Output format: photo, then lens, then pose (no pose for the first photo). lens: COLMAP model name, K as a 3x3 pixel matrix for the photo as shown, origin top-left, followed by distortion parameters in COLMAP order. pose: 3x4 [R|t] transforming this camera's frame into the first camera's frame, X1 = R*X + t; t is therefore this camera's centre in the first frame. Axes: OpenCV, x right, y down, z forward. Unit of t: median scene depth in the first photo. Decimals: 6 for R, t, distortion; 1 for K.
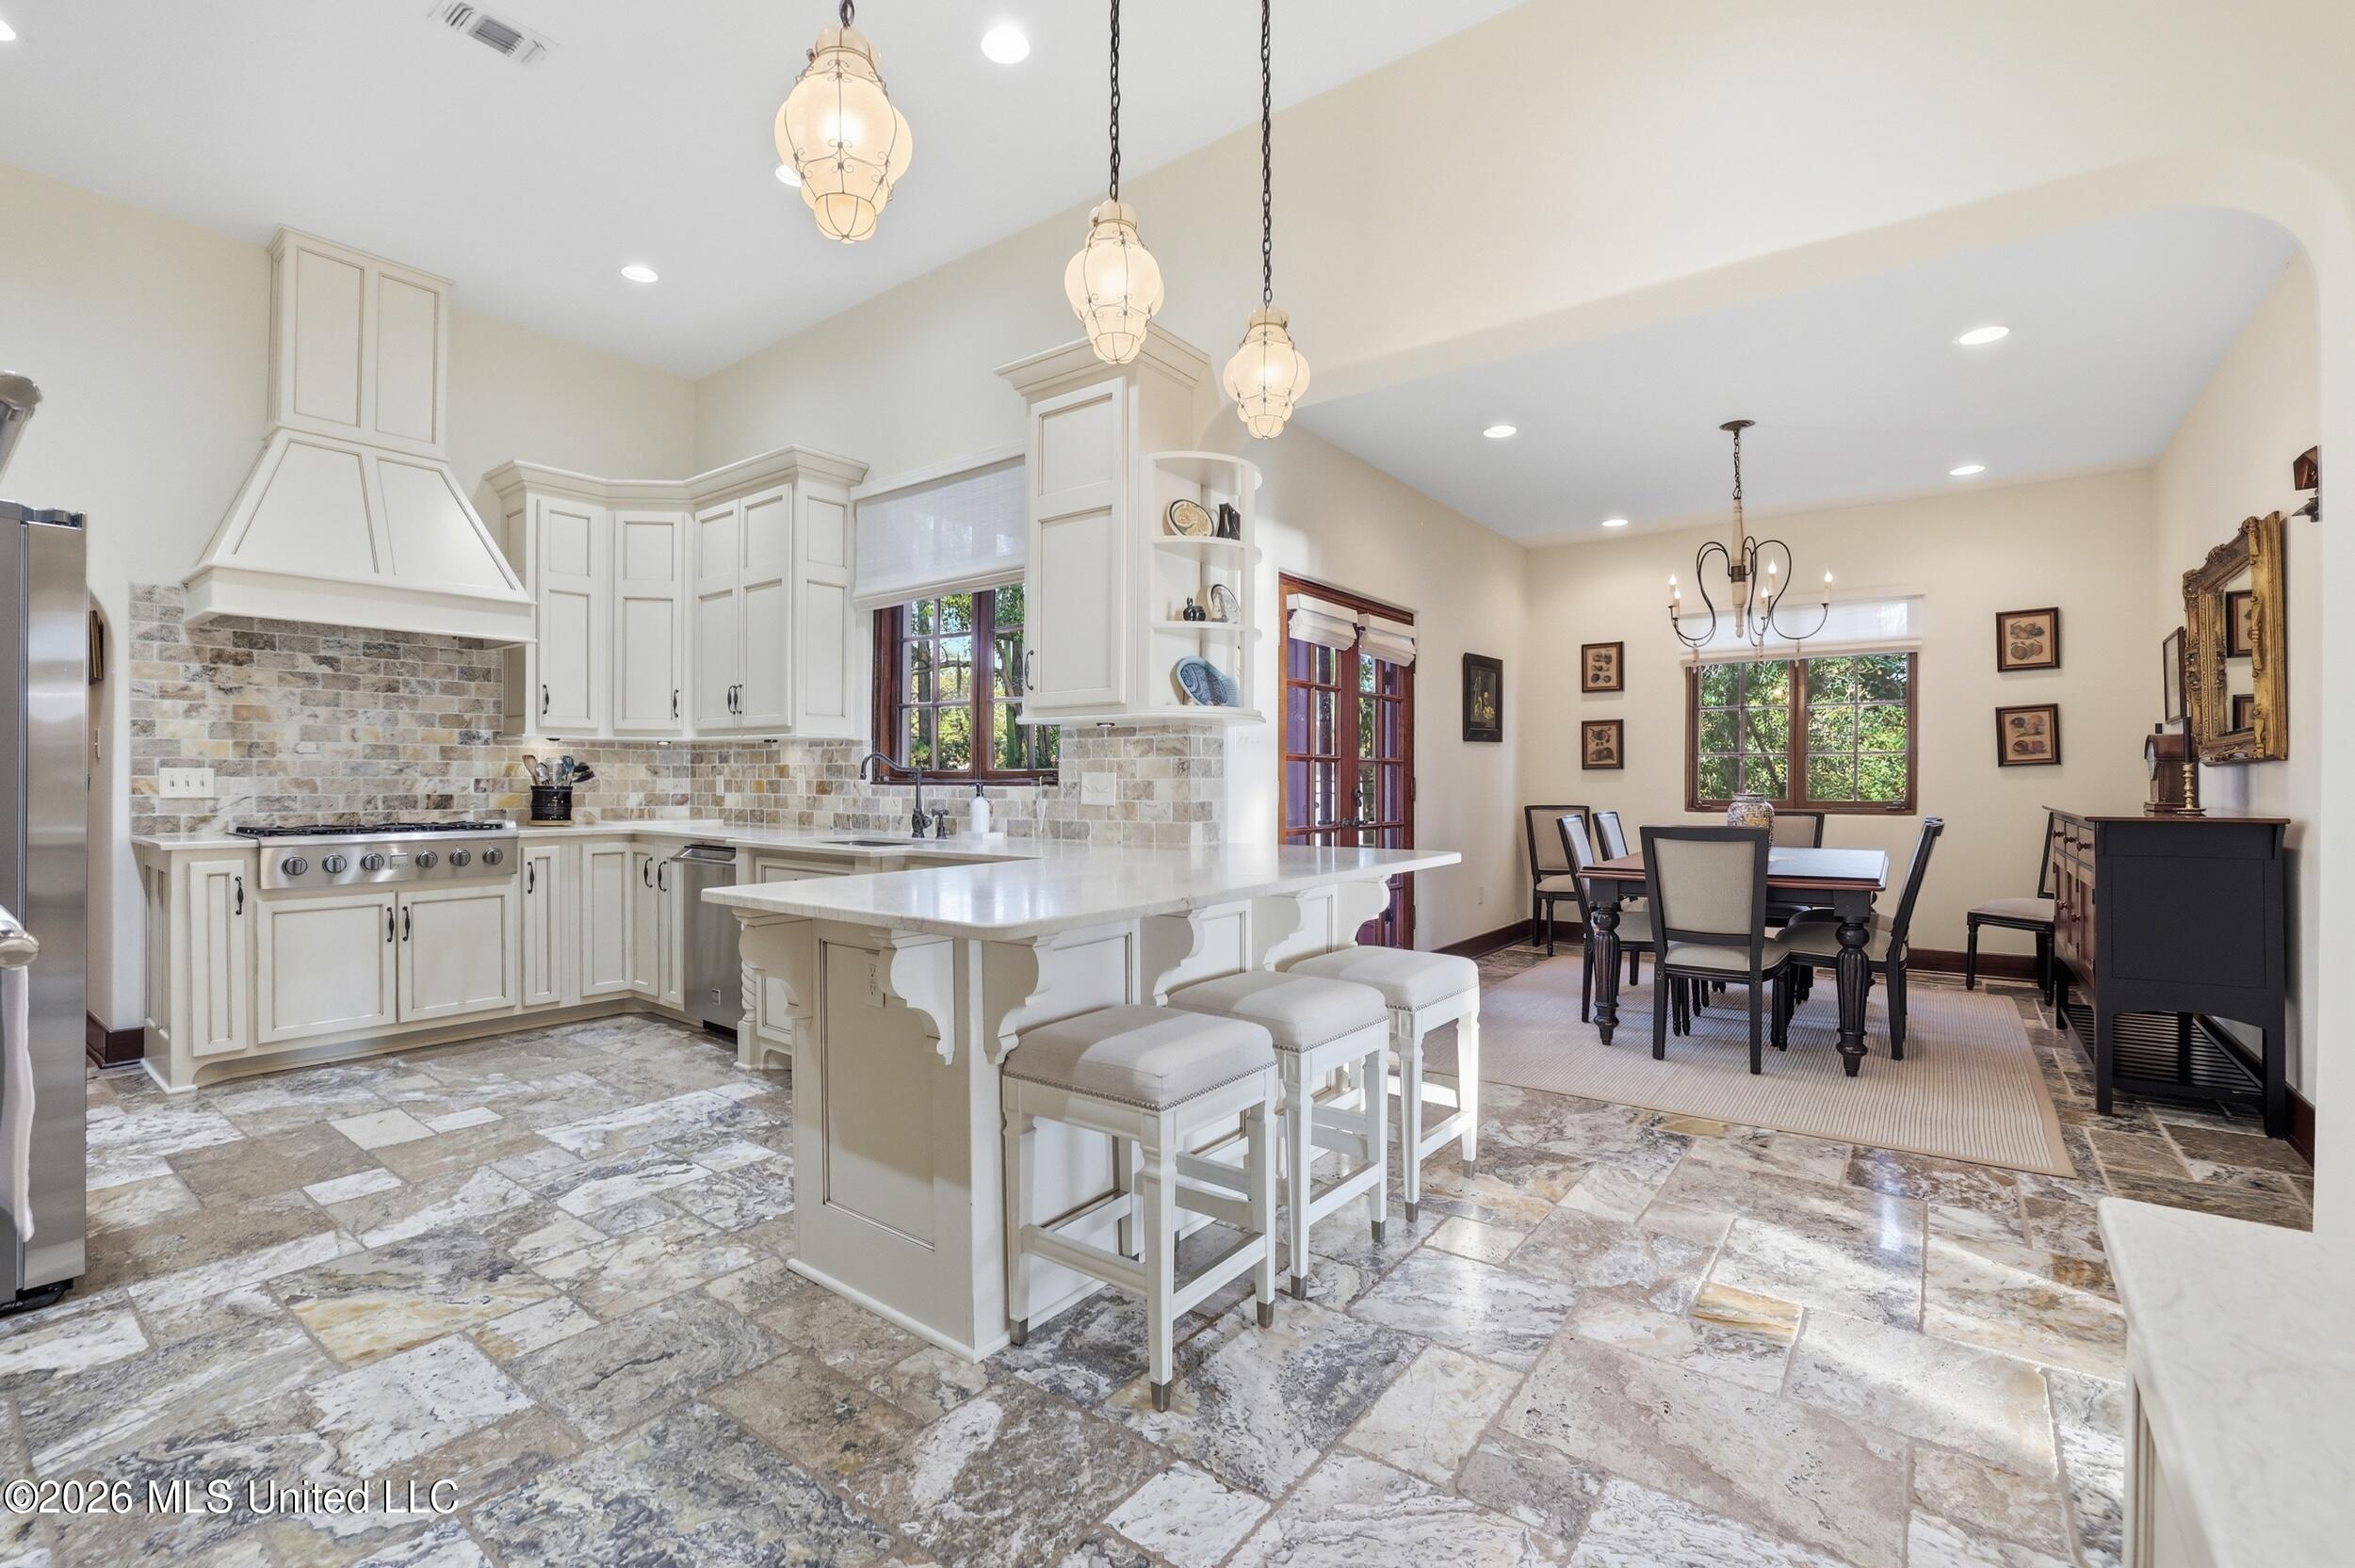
lens RADIAL K [[1037.4, 0, 1165.3], [0, 1037.4, 782.4], [0, 0, 1]] dist [-0.056648, 0.024688]
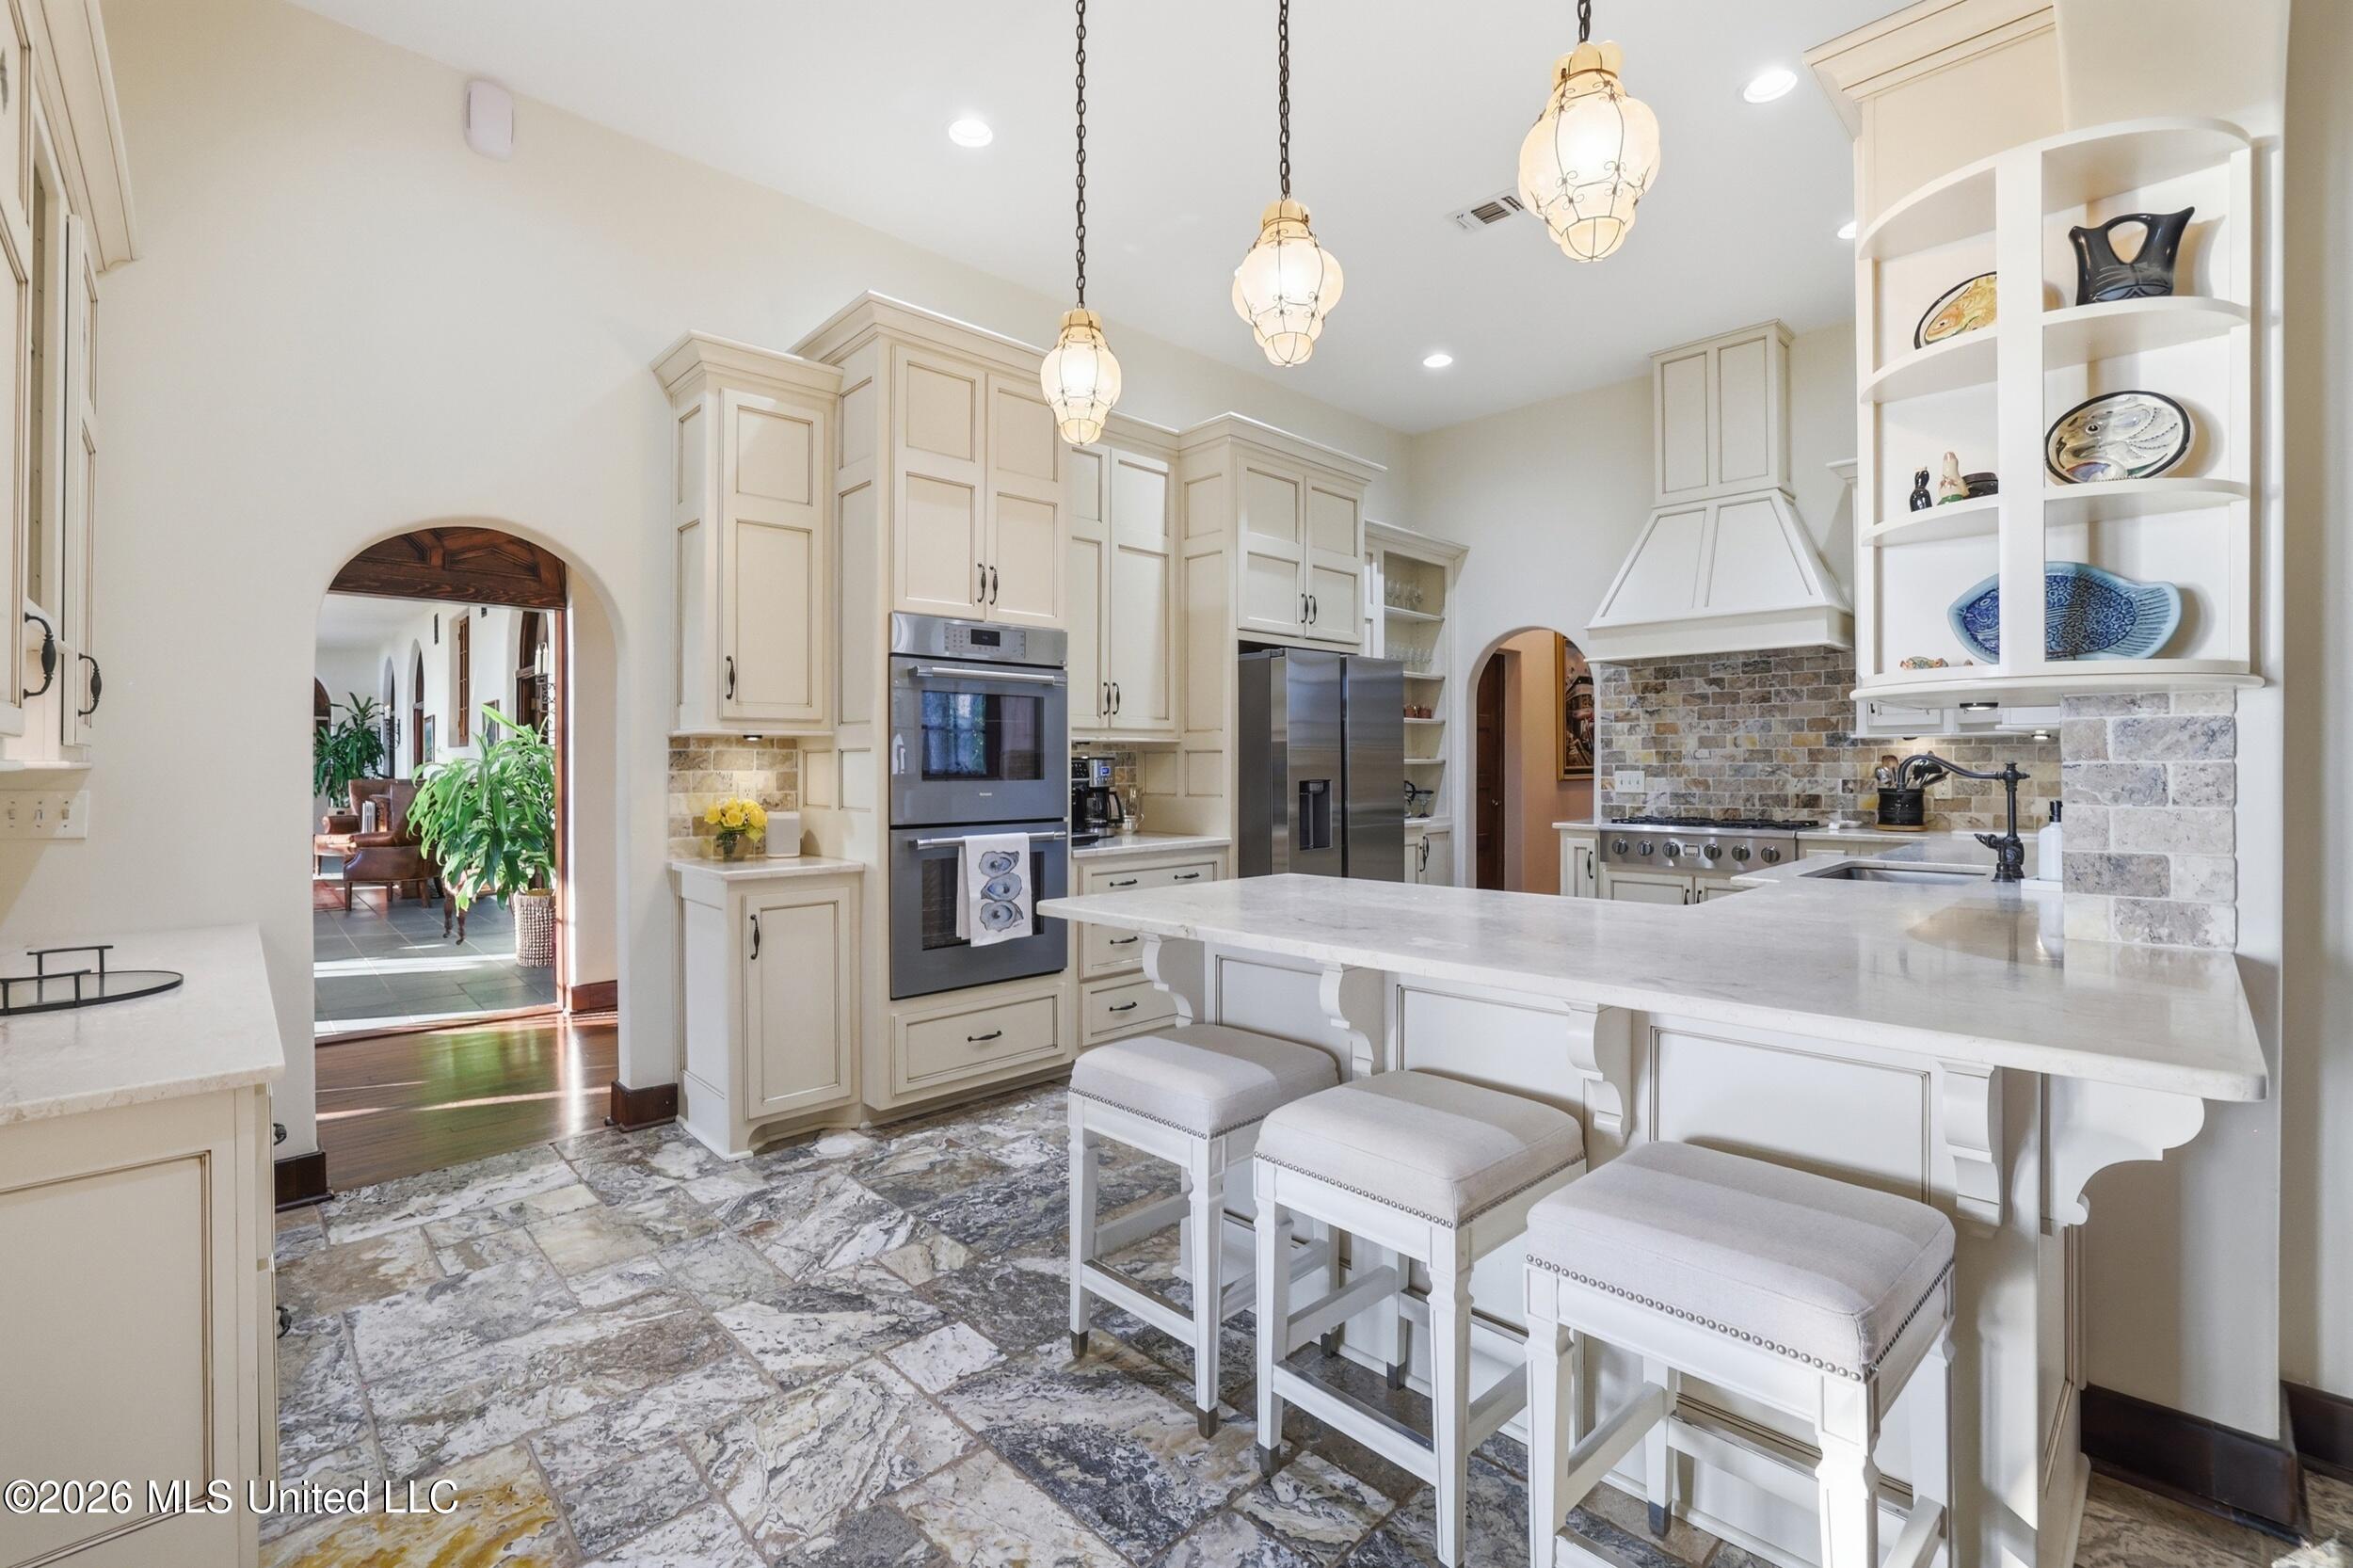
lens RADIAL K [[1029.9, 0, 1171.5], [0, 1029.9, 762.4], [0, 0, 1]] dist [-0.059221, 0.030678]
pose [[-0.146098, -0.004945, -0.989258, 0.493959], [0.000856, 0.999986, -0.005126, -0.019266], [0.989270, -0.001596, -0.146092, 0.566356]]
